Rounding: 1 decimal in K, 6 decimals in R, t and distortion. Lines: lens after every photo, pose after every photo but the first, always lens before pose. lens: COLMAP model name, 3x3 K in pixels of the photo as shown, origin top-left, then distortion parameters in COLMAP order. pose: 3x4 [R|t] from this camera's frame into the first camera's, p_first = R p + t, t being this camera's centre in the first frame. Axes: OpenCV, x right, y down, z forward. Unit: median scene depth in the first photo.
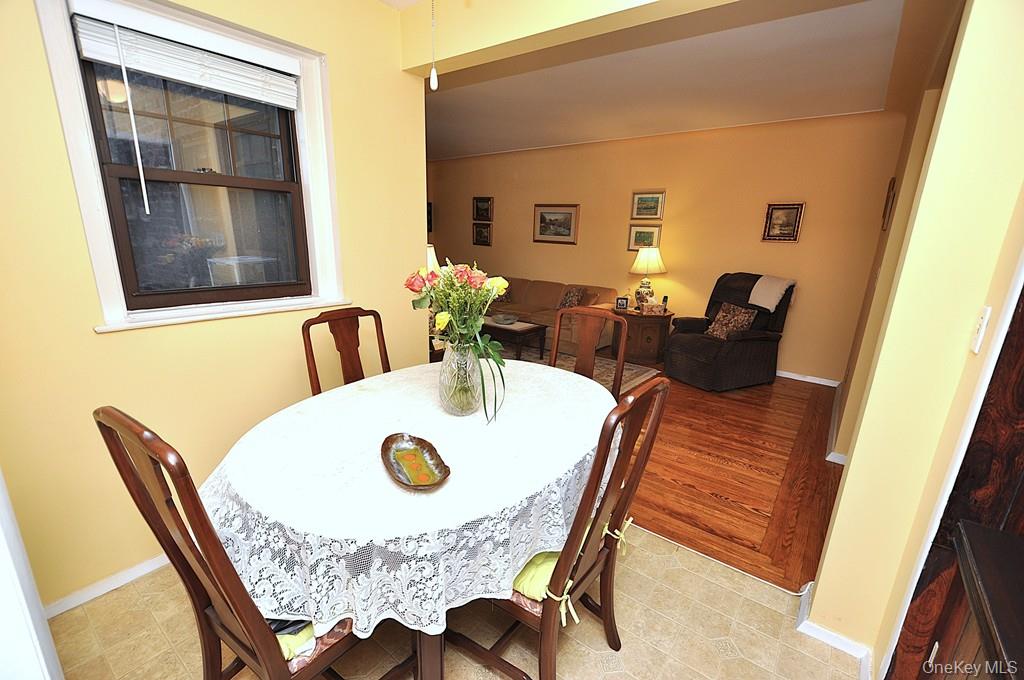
lens RADIAL K [[445.8, 0, 508.8], [0, 445.8, 355.5], [0, 0, 1]] dist [0.020670, -0.020515]
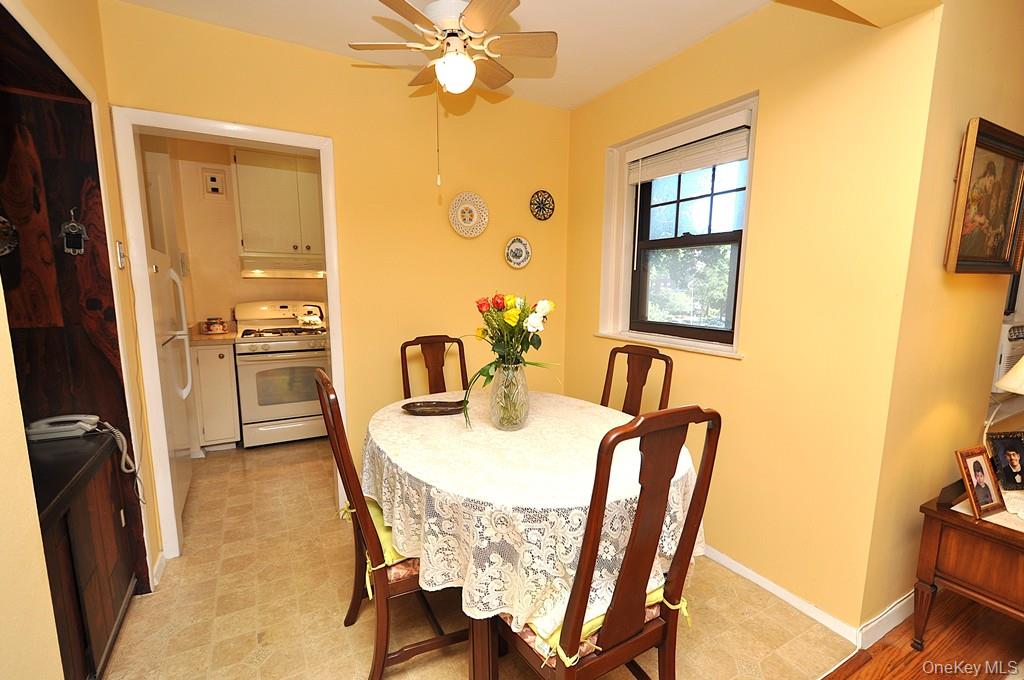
lens RADIAL K [[459.3, 0, 510.6], [0, 459.3, 354.9], [0, 0, 1]] dist [0.003188, -0.000250]
pose [[-0.391922, 0.104309, -0.914066, 0.290669], [-0.269833, 0.936824, 0.222602, -0.094457], [0.879538, 0.333888, -0.339016, 0.427981]]
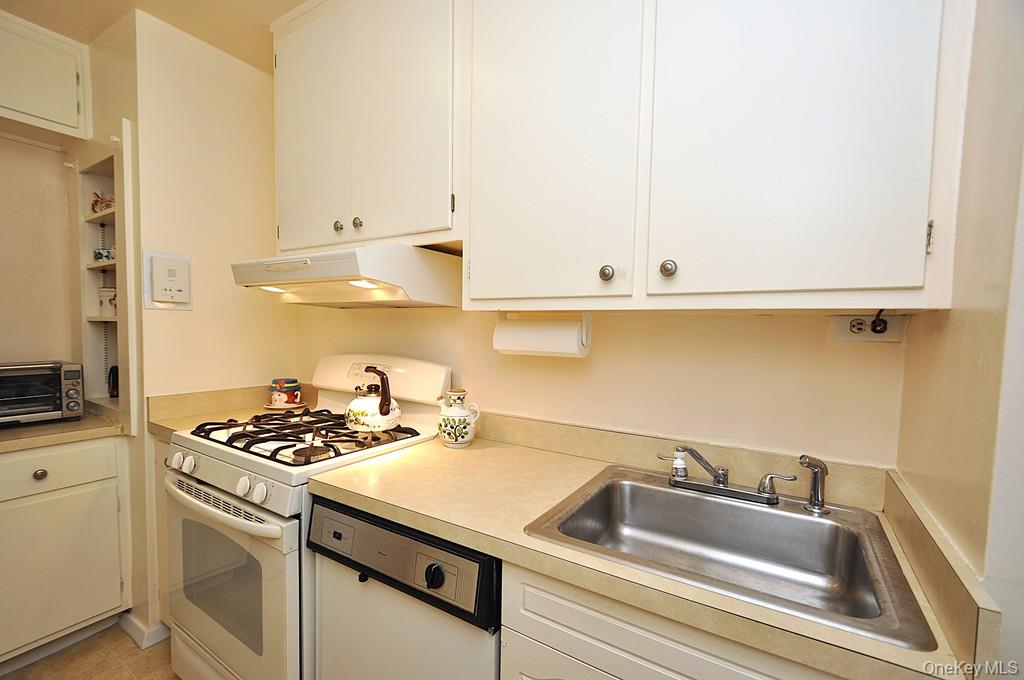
lens RADIAL K [[445.0, 0, 513.0], [0, 445.0, 353.4], [0, 0, 1]] dist [-0.000283, -0.000209]
pose [[-0.994558, -0.045212, -0.093860, -0.399957], [-0.073795, 0.941673, 0.328338, -0.020395], [0.073541, 0.333478, -0.939885, 0.103583]]
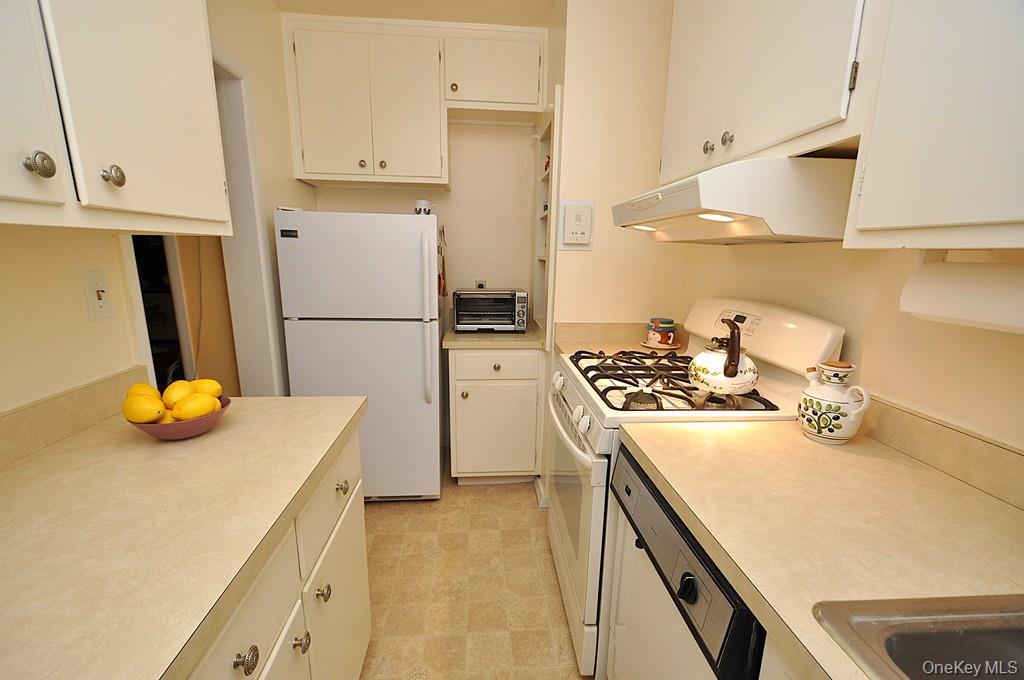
lens RADIAL K [[445.8, 0, 508.8], [0, 445.8, 355.5], [0, 0, 1]] dist [0.020670, -0.020515]
pose [[-0.663306, -0.208764, 0.718640, -0.441173], [0.170985, 0.892620, 0.417125, -0.013787], [-0.728553, 0.399558, -0.556385, 0.055053]]
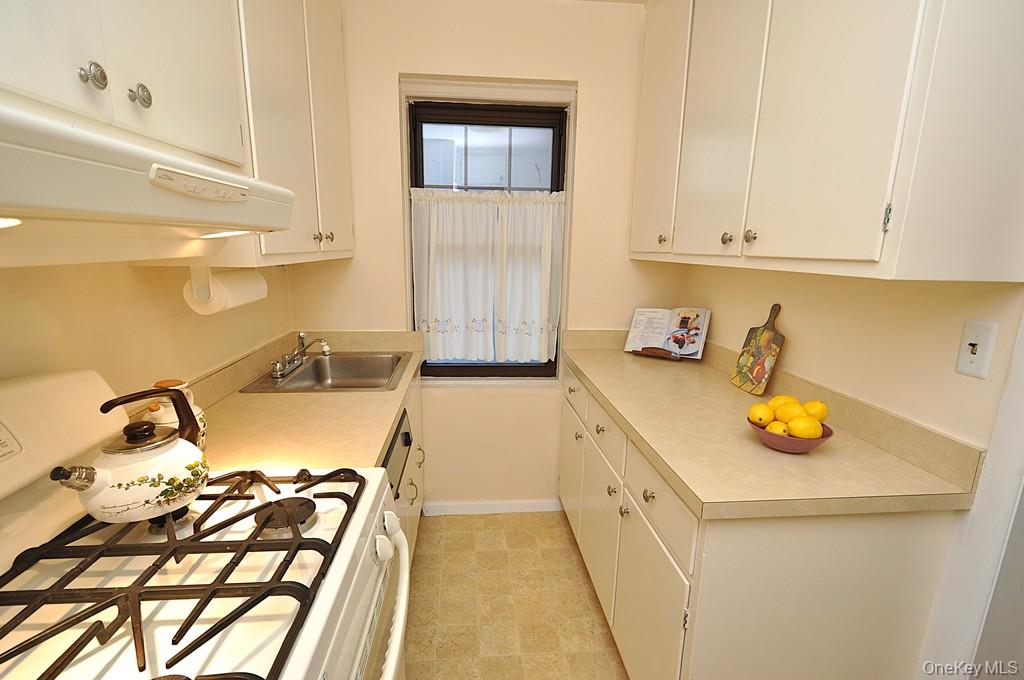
lens RADIAL K [[474.9, 0, 512.2], [0, 474.9, 357.4], [0, 0, 1]] dist [0.000102, -0.000621]
pose [[0.675091, 0.147266, -0.722887, -0.117646], [-0.195956, 0.980470, 0.016741, 0.059439], [0.711234, 0.130353, 0.690764, -0.221754]]
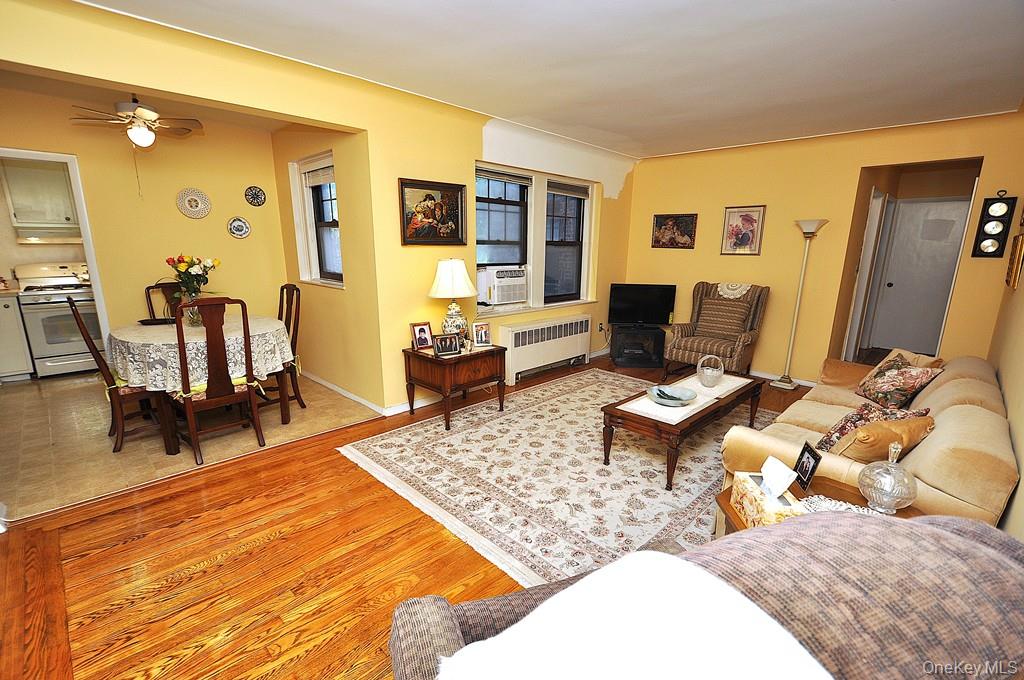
lens RADIAL K [[452.3, 0, 509.1], [0, 452.3, 355.0], [0, 0, 1]] dist [0.007486, -0.007444]
pose [[-0.121517, 0.201200, -0.971984, 0.583636], [-0.280969, 0.932217, 0.228095, -0.207888], [0.951993, 0.300815, -0.056749, 0.821809]]
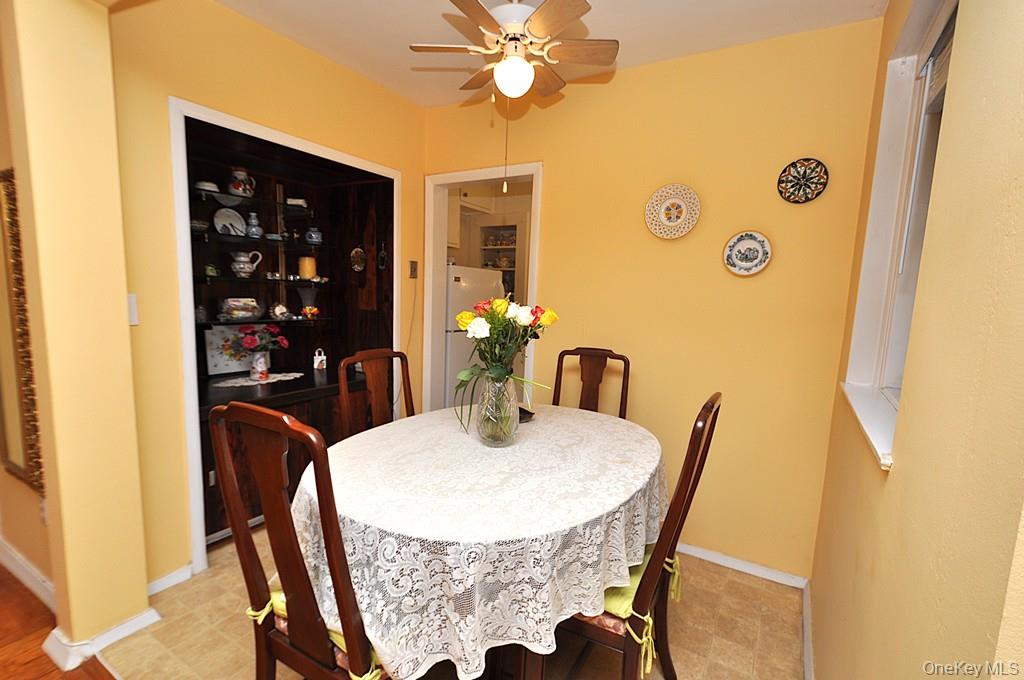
lens RADIAL K [[459.3, 0, 510.6], [0, 459.3, 354.9], [0, 0, 1]] dist [0.003188, -0.000250]
pose [[-0.990937, -0.051756, -0.123959, -0.000123], [-0.097333, 0.912623, 0.397046, -0.150992], [0.092579, 0.405513, -0.909389, 0.597842]]
